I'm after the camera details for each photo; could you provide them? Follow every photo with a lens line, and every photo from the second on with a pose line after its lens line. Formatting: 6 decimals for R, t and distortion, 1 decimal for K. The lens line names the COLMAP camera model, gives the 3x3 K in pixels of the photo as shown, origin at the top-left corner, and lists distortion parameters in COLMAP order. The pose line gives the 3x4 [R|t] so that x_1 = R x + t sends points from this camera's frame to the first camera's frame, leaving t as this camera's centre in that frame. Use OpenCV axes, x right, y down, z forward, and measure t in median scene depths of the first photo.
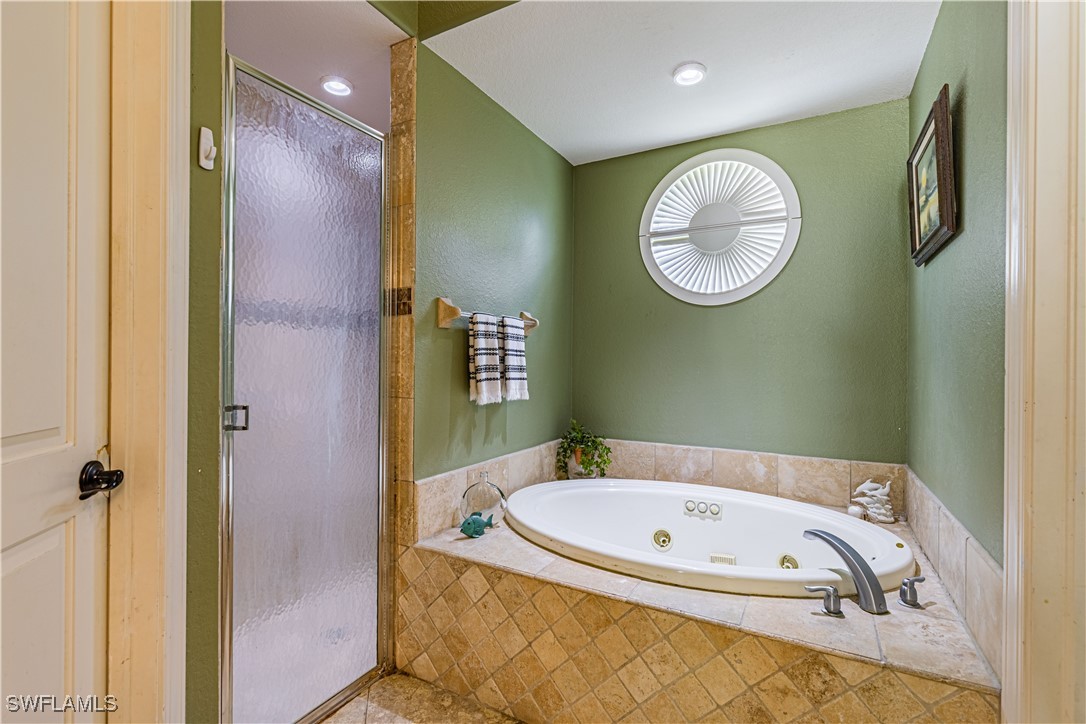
lens RADIAL K [[485.2, 0, 549.6], [0, 485.2, 361.1], [0, 0, 1]] dist [0.004794, 0.000125]
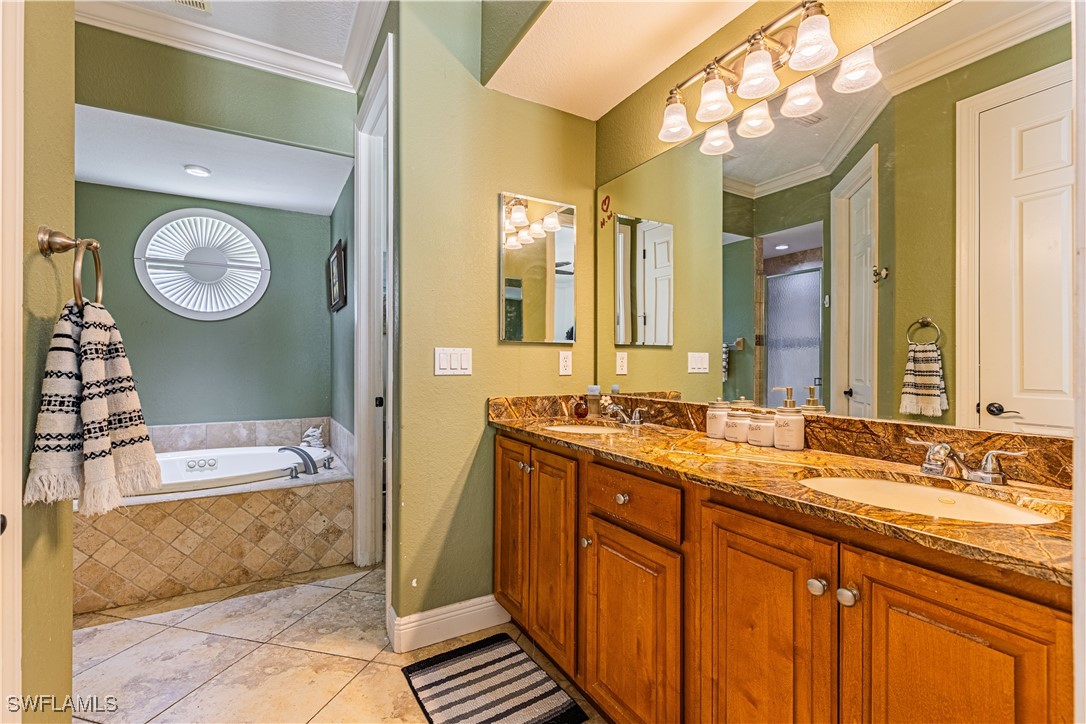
lens RADIAL K [[485.2, 0, 549.6], [0, 485.2, 361.1], [0, 0, 1]] dist [0.004794, 0.000125]
pose [[0.512707, -0.005410, 0.858546, -0.469610], [0.005134, 0.999982, 0.003236, 0.003106], [-0.858548, 0.002748, 0.512726, -0.738543]]
